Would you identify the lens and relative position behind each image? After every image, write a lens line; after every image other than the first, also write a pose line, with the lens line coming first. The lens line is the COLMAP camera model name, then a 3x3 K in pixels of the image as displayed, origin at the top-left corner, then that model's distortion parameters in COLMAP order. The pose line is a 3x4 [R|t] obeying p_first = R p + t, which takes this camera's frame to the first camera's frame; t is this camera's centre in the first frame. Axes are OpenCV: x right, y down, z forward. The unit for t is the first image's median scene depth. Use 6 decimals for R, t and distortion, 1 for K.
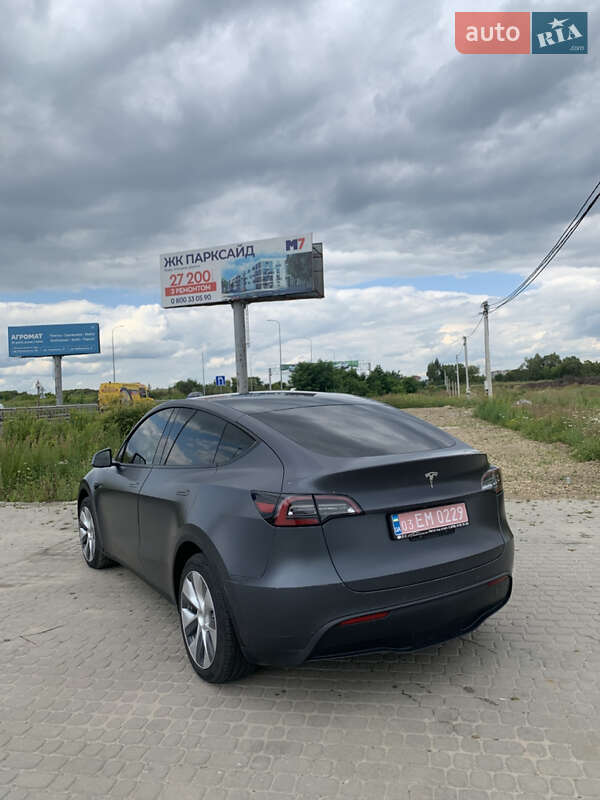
lens RADIAL K [[604.9, 0, 300.9], [0, 604.9, 401.7], [0, 0, 1]] dist [0.114556, -0.188373]
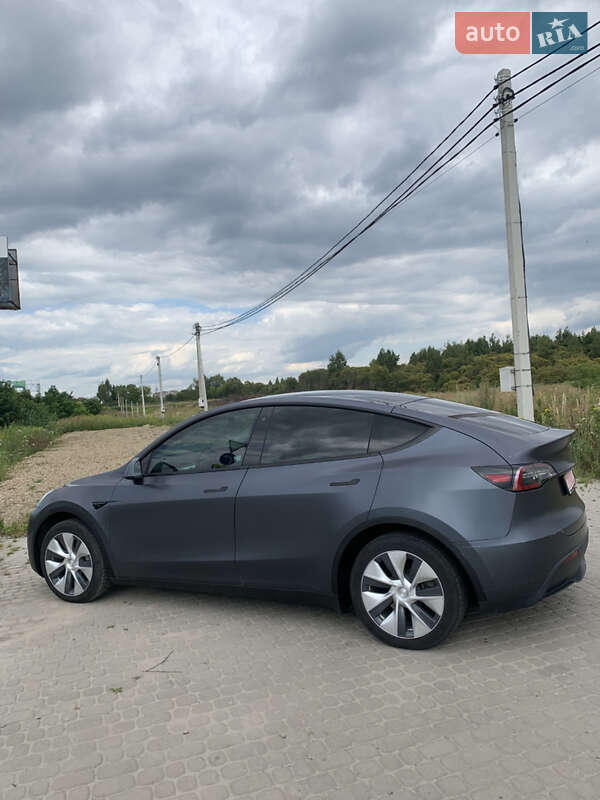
lens RADIAL K [[607.8, 0, 301.3], [0, 607.8, 398.7], [0, 0, 1]] dist [0.056466, -0.069915]
pose [[0.860607, -0.017585, 0.508966, -0.068915], [0.037507, 0.998878, -0.028908, 0.002861], [-0.507886, 0.043968, 0.860301, 0.012018]]
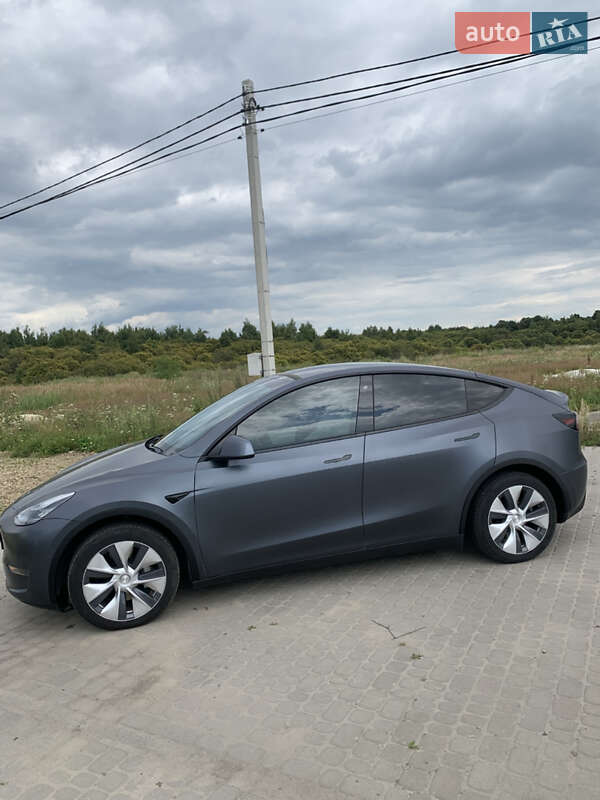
lens RADIAL K [[608.2, 0, 300.0], [0, 608.2, 400.0], [0, 0, 1]] dist [0.061048, -0.086425]
pose [[0.297123, -0.044308, 0.953810, -0.127337], [0.071570, 0.997146, 0.024027, 0.001935], [-0.952153, 0.061125, 0.299447, 0.083276]]
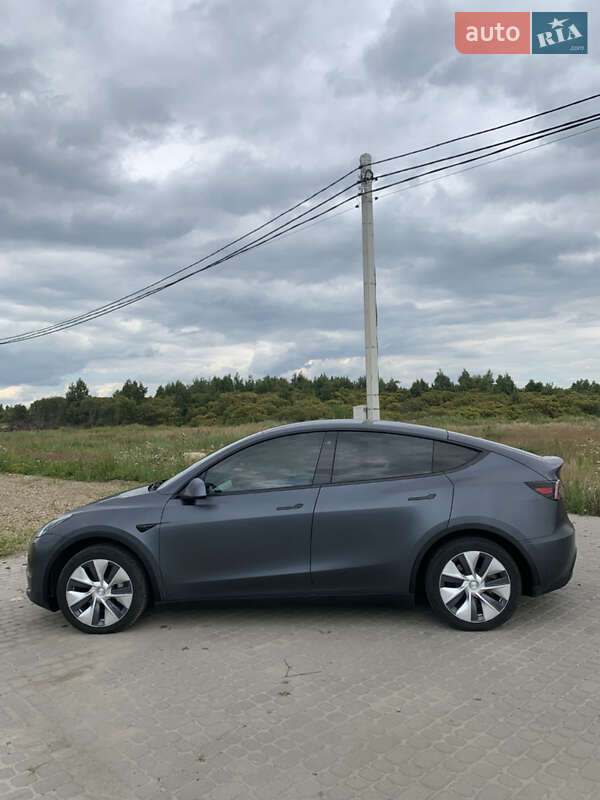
lens RADIAL K [[604.9, 0, 300.9], [0, 604.9, 401.7], [0, 0, 1]] dist [0.114556, -0.188373]
pose [[0.577938, 0.046057, 0.814780, -0.119565], [0.016776, 0.997525, -0.068286, 0.003058], [-0.815908, 0.053134, 0.575735, 0.041595]]
